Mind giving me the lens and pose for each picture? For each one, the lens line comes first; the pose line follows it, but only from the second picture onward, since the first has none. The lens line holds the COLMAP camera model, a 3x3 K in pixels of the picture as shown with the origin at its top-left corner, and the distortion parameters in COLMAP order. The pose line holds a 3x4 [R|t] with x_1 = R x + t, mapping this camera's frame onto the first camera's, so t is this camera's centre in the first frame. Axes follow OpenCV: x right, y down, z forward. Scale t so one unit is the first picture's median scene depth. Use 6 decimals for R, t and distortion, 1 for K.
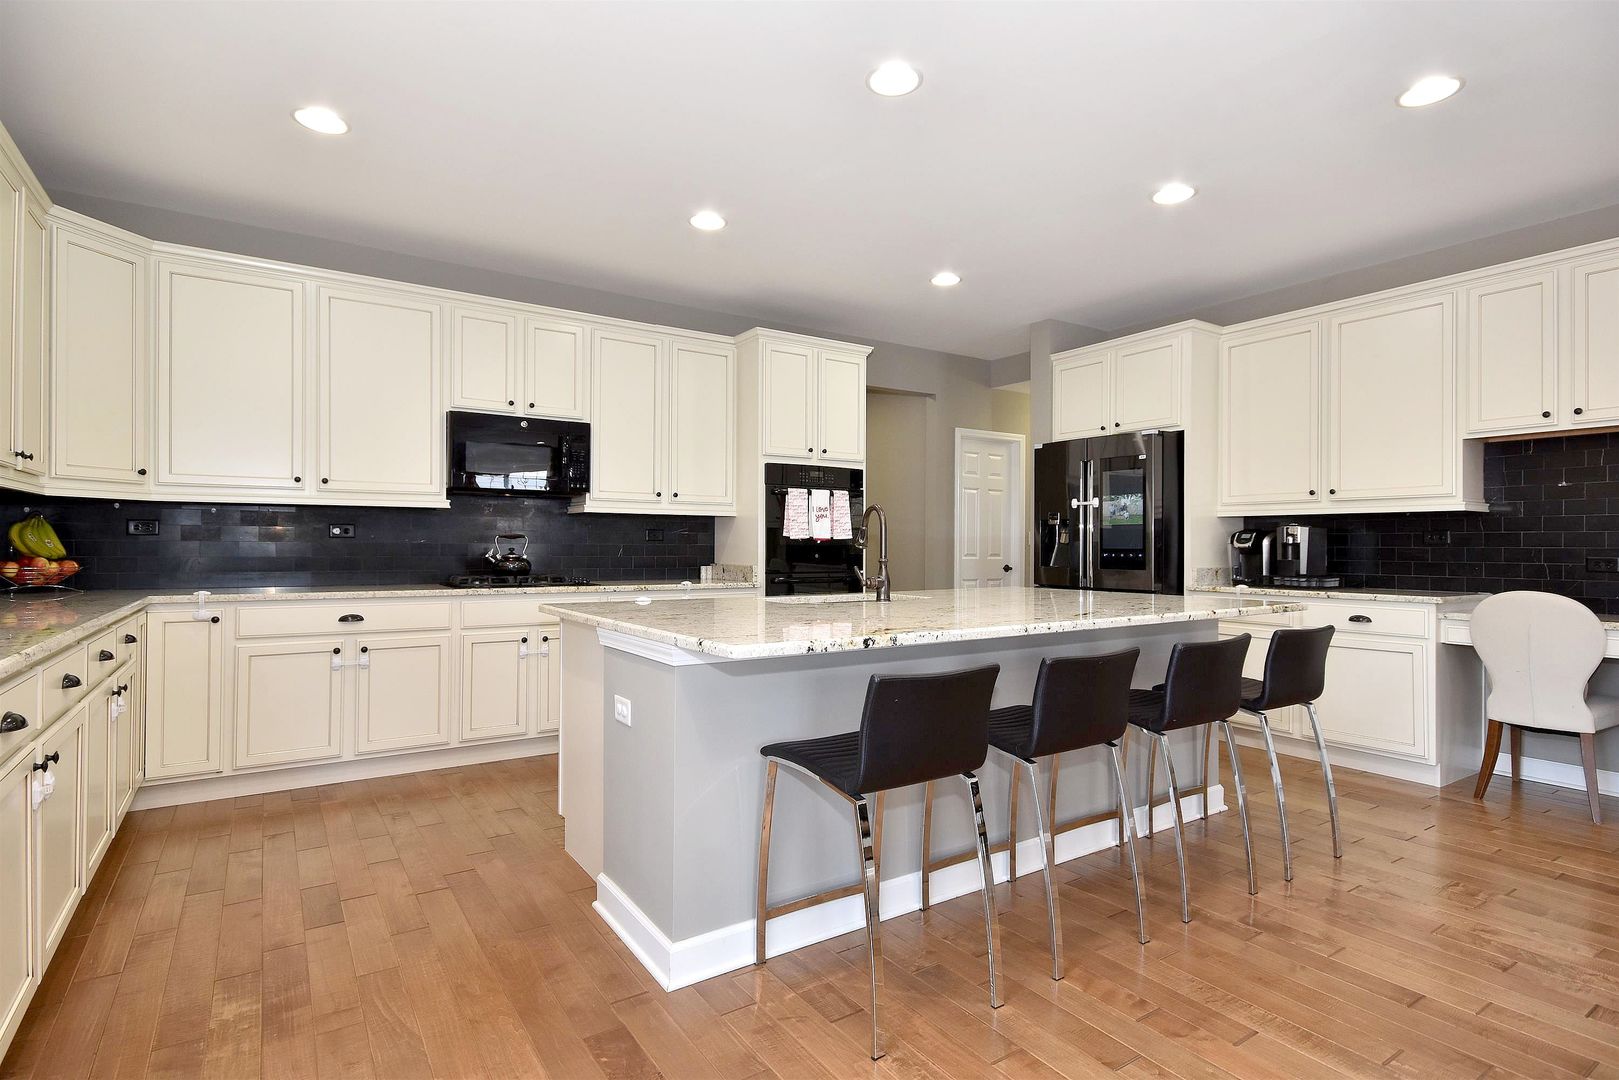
lens RADIAL K [[814.2, 0, 815.5], [0, 814.2, 539.6], [0, 0, 1]] dist [0.004998, 0.000328]
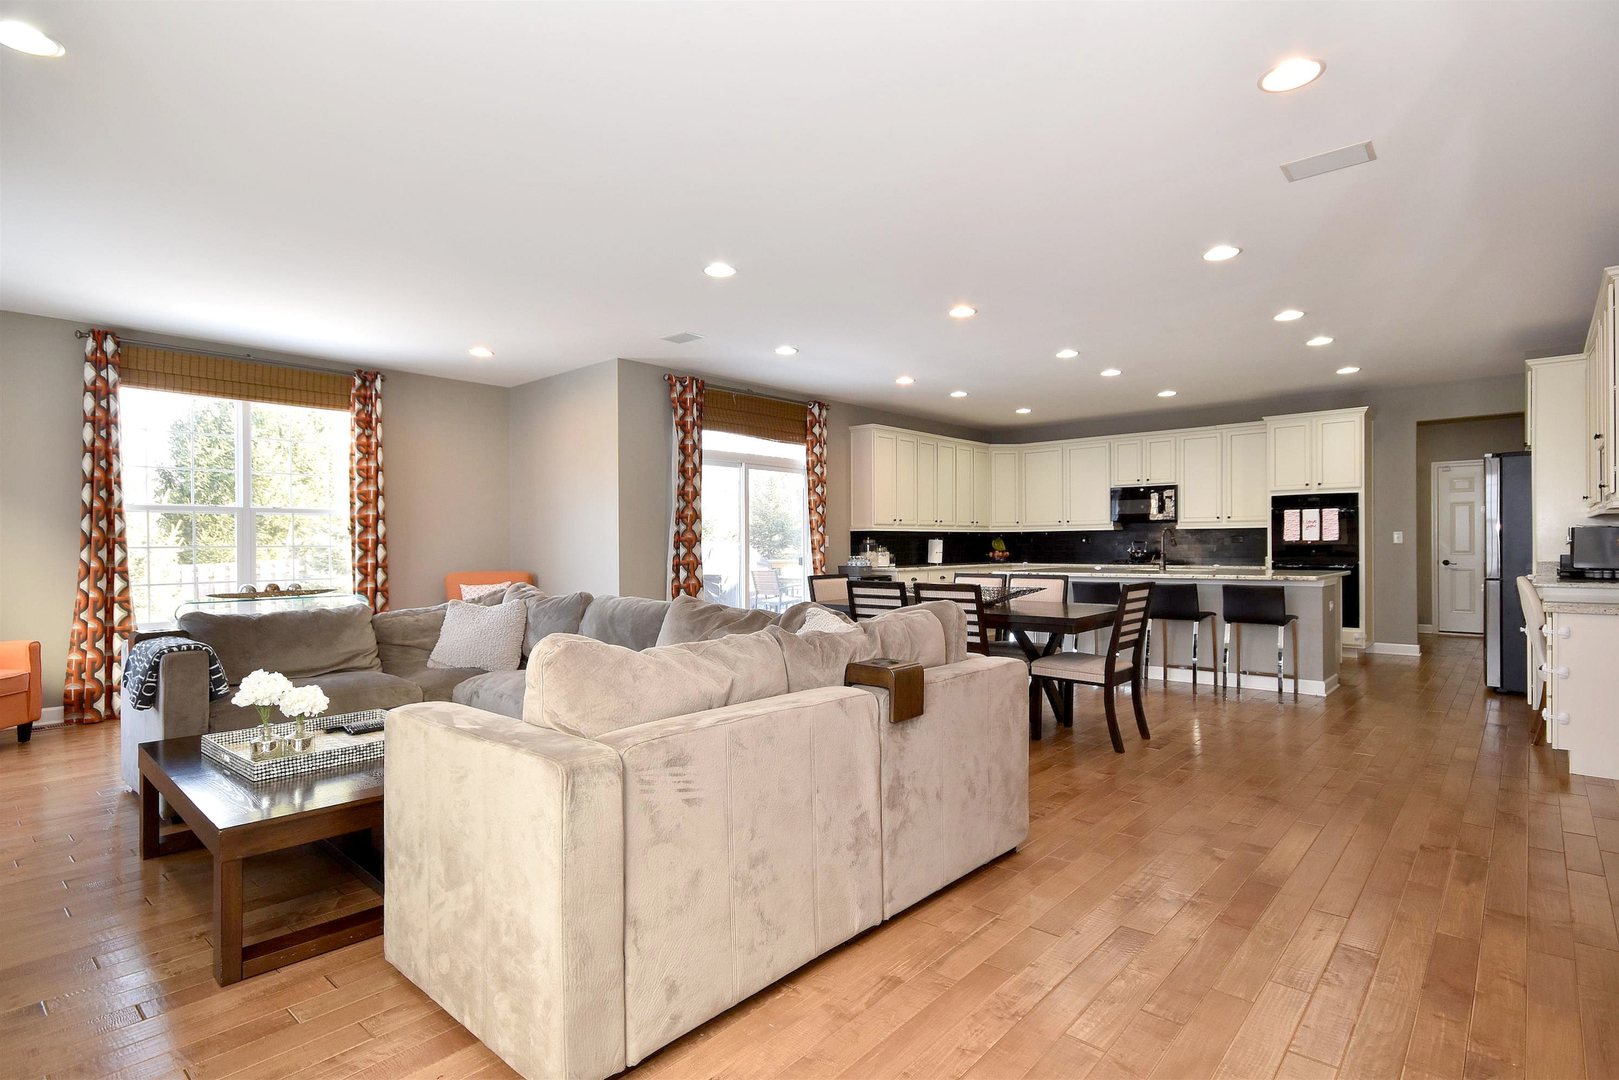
lens RADIAL K [[814.2, 0, 817.3], [0, 814.2, 545.9], [0, 0, 1]] dist [0.004998, 0.000328]
pose [[0.253840, -0.006710, -0.967223, 1.329355], [0.011739, 0.999924, -0.003856, 0.004768], [0.967175, -0.010375, 0.253899, -0.338752]]
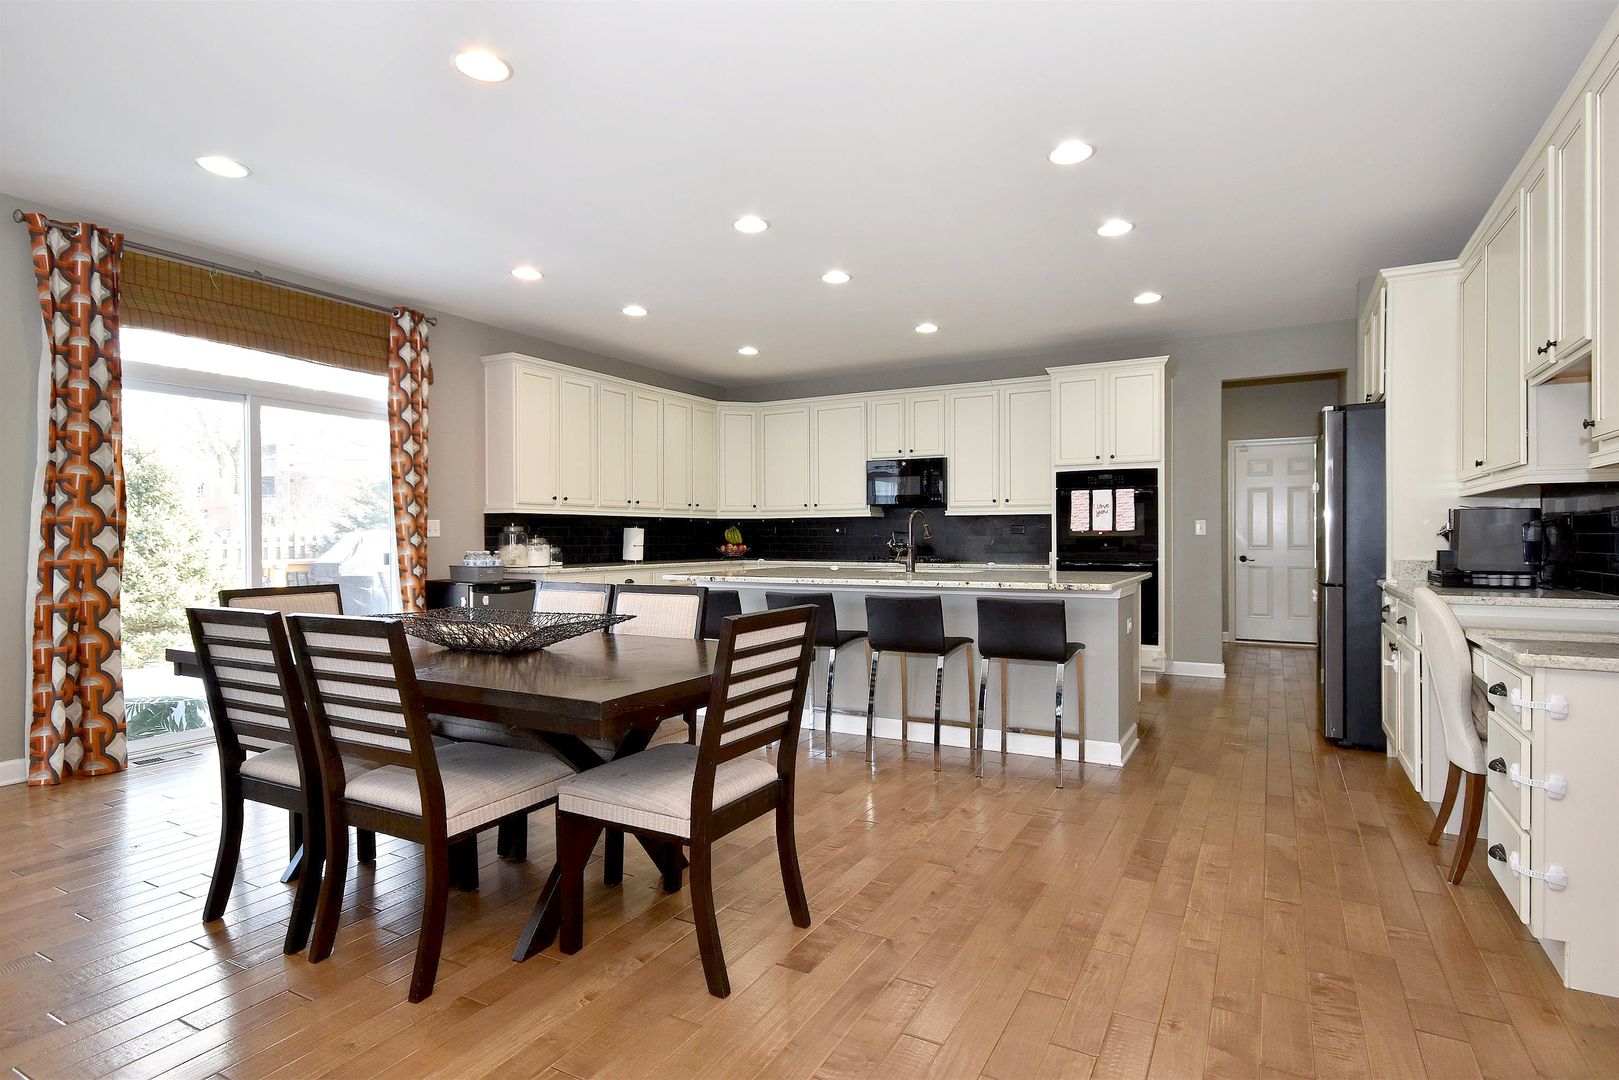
lens RADIAL K [[814.2, 0, 841.4], [0, 814.2, 540.5], [0, 0, 1]] dist [0.004998, 0.000328]
pose [[0.471874, -0.004139, -0.881656, 0.908798], [0.008965, 0.999960, 0.000105, 0.010356], [0.881620, -0.007954, 0.471893, 0.094489]]
